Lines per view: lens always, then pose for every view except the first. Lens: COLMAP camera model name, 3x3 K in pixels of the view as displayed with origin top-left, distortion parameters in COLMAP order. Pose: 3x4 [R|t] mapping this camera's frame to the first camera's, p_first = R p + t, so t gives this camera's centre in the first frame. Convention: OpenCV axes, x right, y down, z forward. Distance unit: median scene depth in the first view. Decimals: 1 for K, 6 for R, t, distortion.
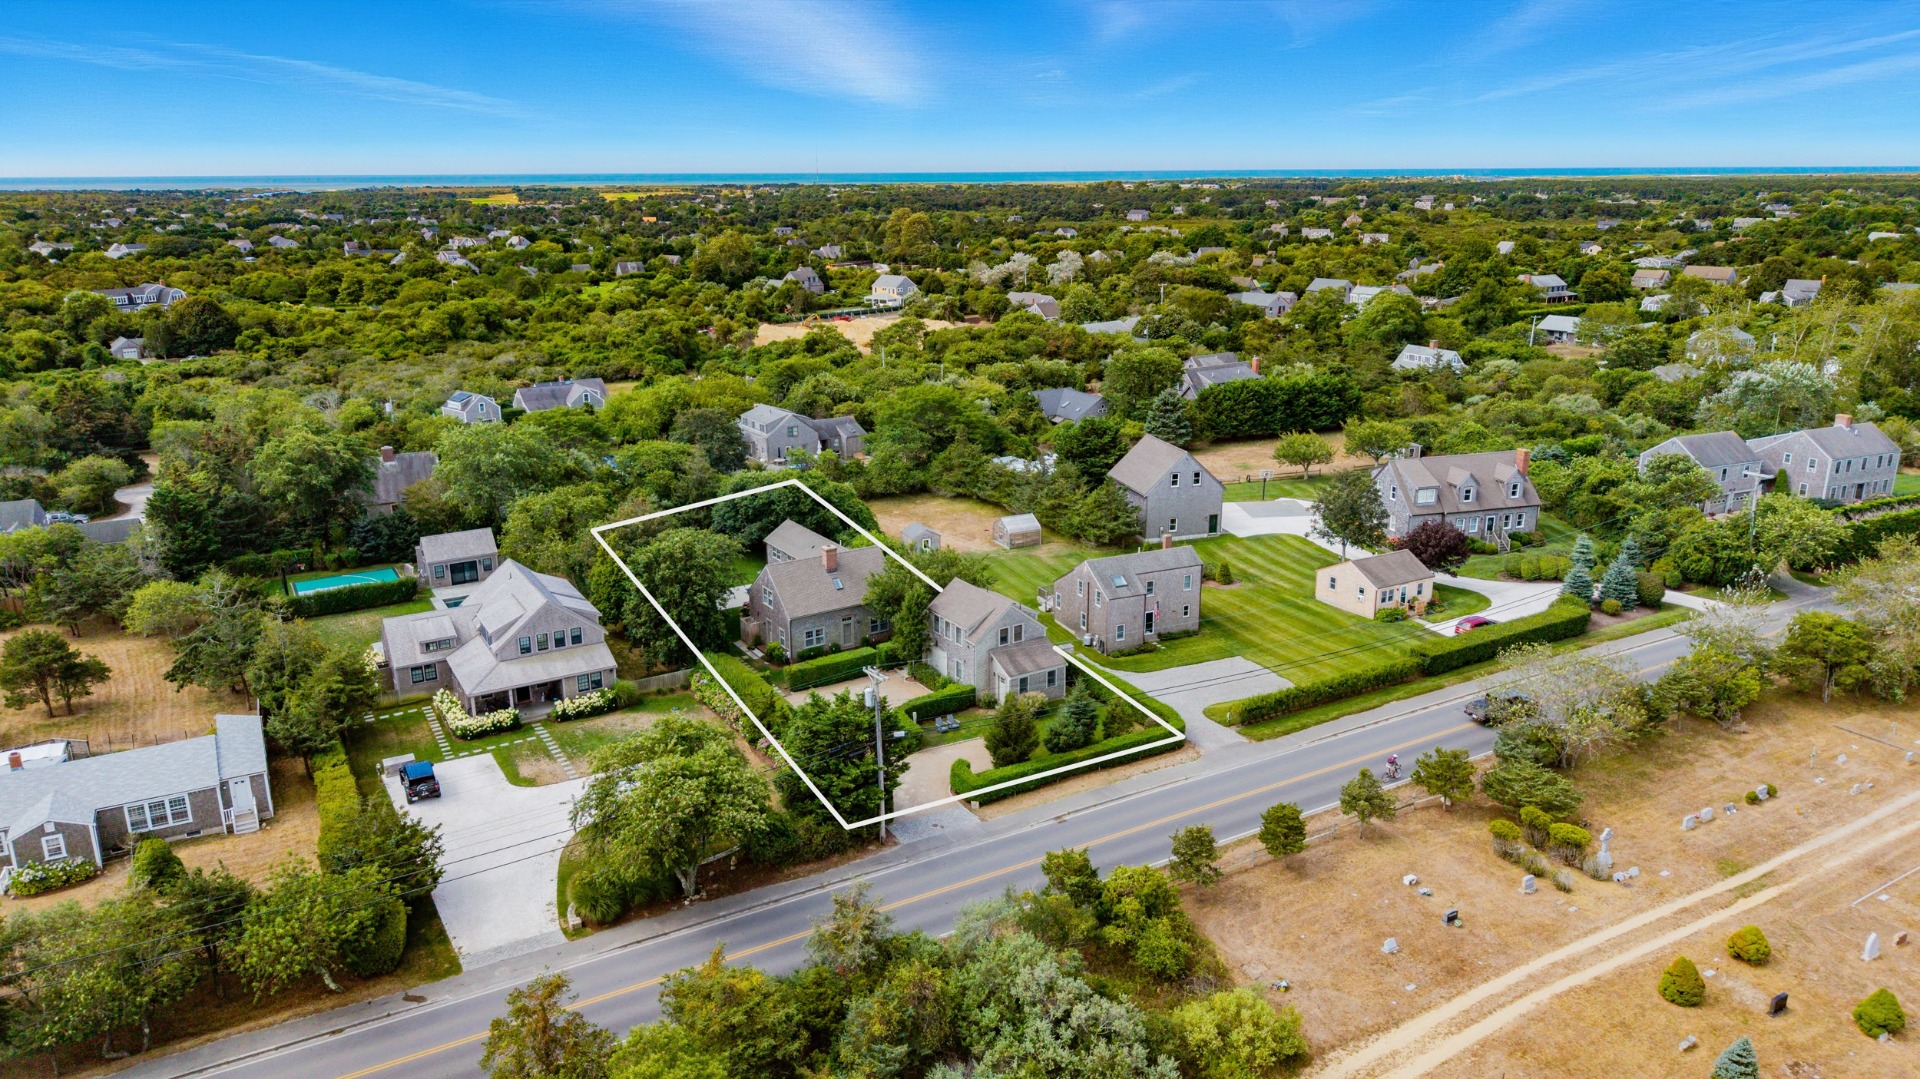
lens RADIAL K [[1295.0, 0, 936.9], [0, 1295.0, 542.8], [0, 0, 1]] dist [0.066217, -0.094027]
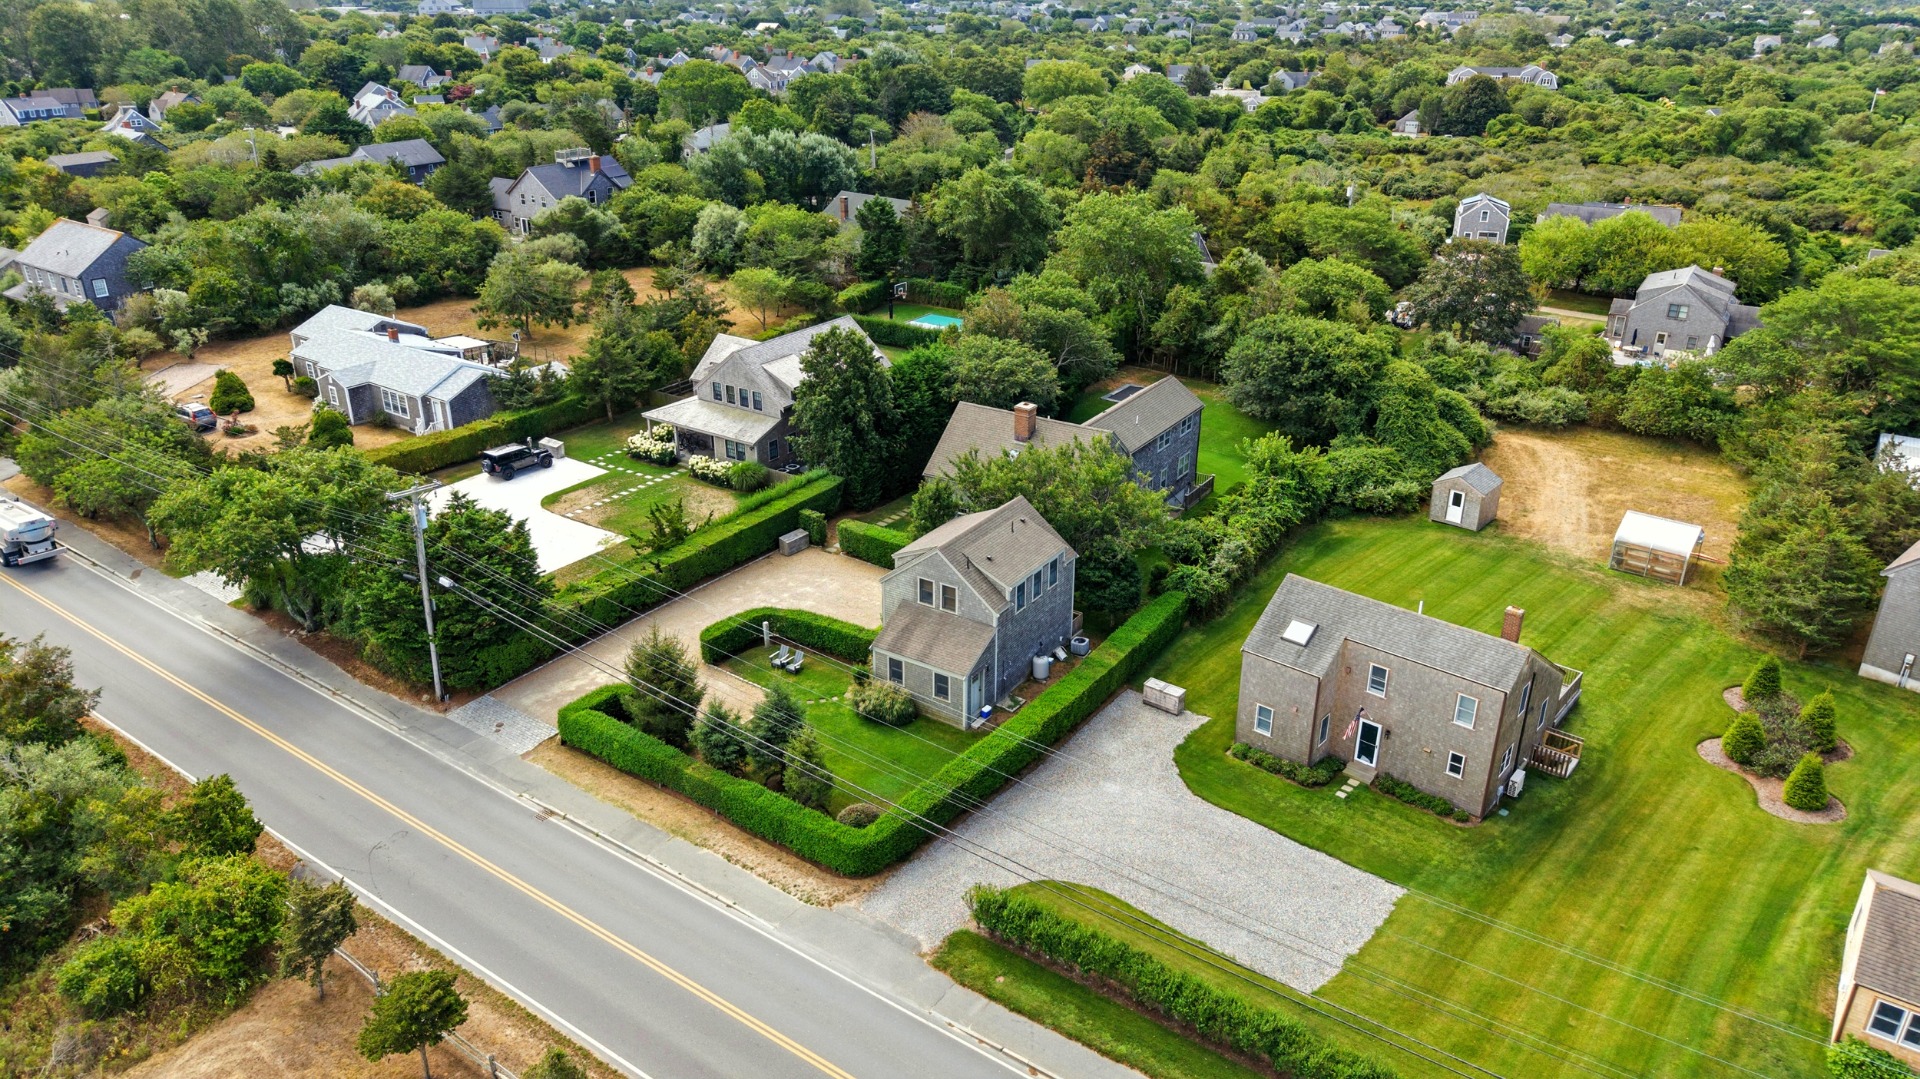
lens RADIAL K [[1272.7, 0, 960.0], [0, 1272.7, 539.5], [0, 0, 1]] dist [0.012587, 0.000994]
pose [[0.424318, 0.377306, -0.823161, 0.402783], [-0.259219, 0.921624, 0.288817, -0.096433], [0.867617, 0.090829, 0.488867, 0.514906]]
